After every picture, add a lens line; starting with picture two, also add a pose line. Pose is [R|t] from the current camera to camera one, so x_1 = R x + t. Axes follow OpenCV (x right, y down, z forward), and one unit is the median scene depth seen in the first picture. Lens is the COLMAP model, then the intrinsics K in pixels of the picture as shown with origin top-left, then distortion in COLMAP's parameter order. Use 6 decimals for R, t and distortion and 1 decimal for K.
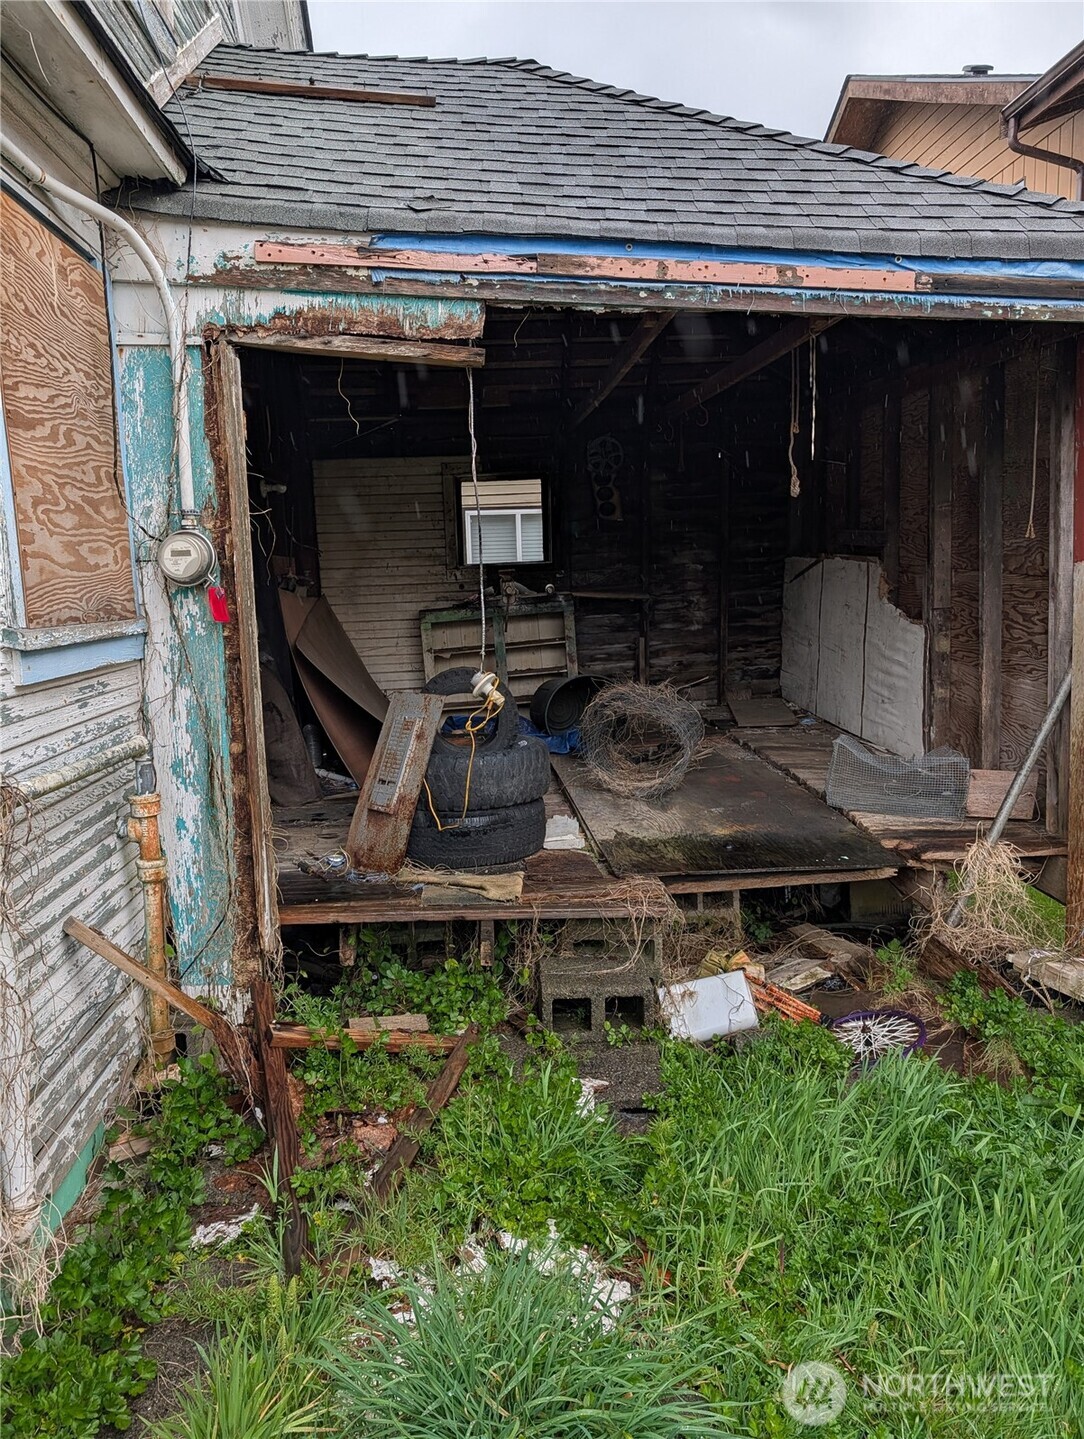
lens RADIAL K [[1034.4, 0, 548.4], [0, 1034.4, 720.8], [0, 0, 1]] dist [0.034218, -0.027973]
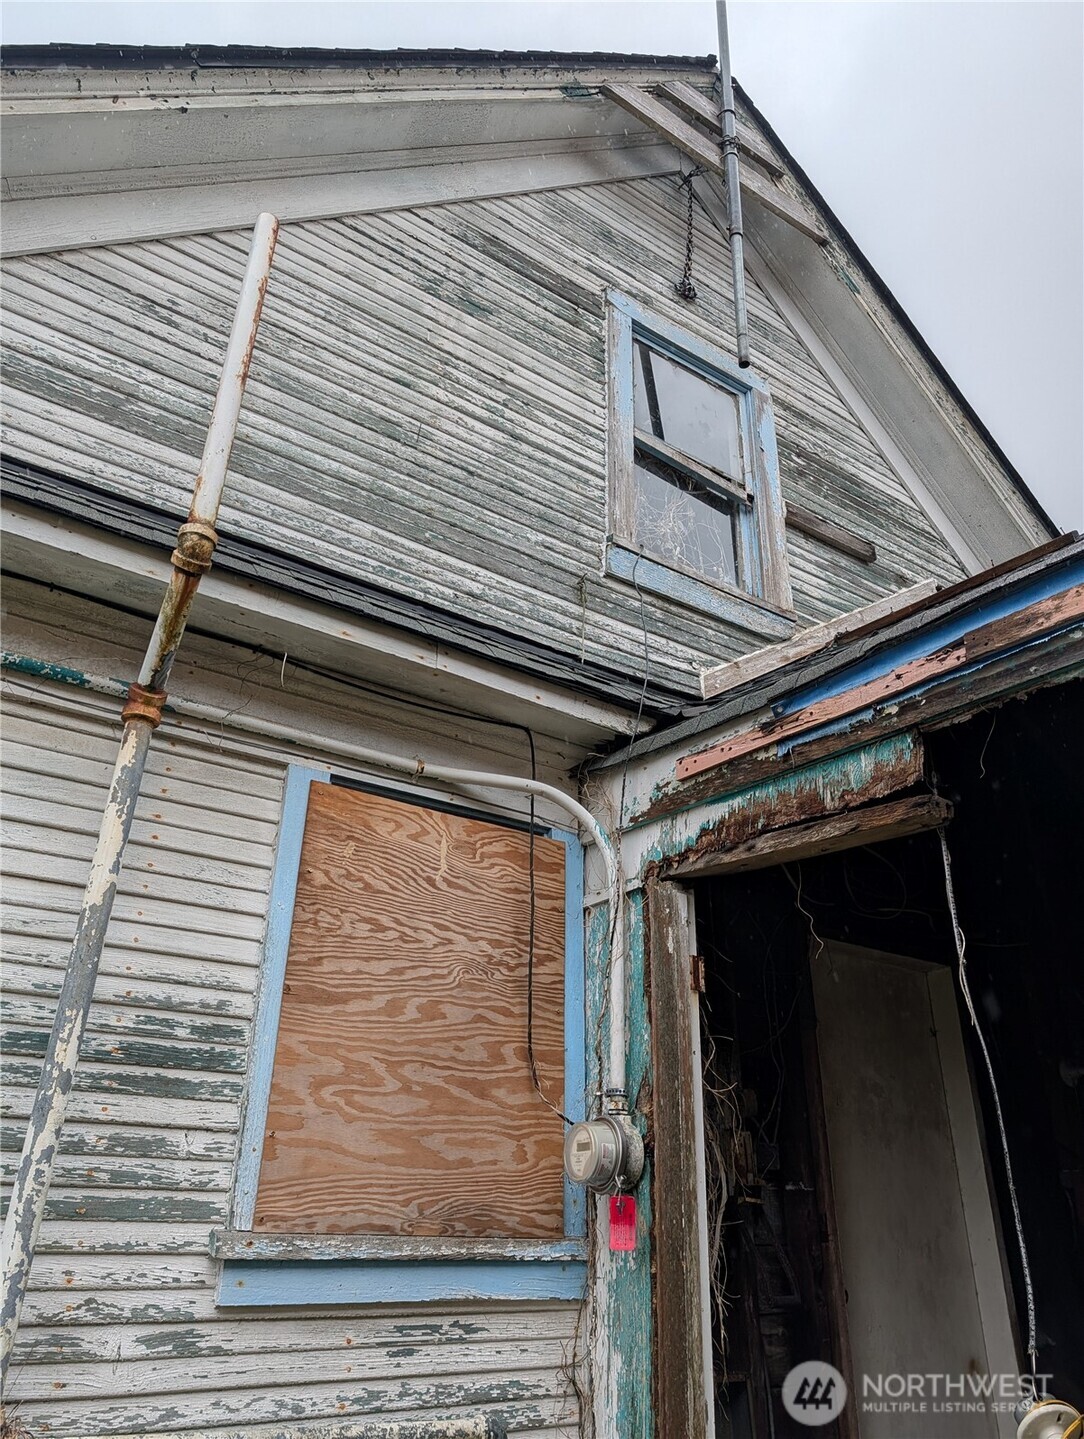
lens RADIAL K [[1034.4, 0, 544.0], [0, 1034.4, 728.9], [0, 0, 1]] dist [0.034218, -0.027973]
pose [[0.494515, -0.346539, -0.797098, 0.349697], [-0.147954, 0.870134, -0.470081, -0.062130], [0.856484, 0.350396, 0.379023, 0.559217]]
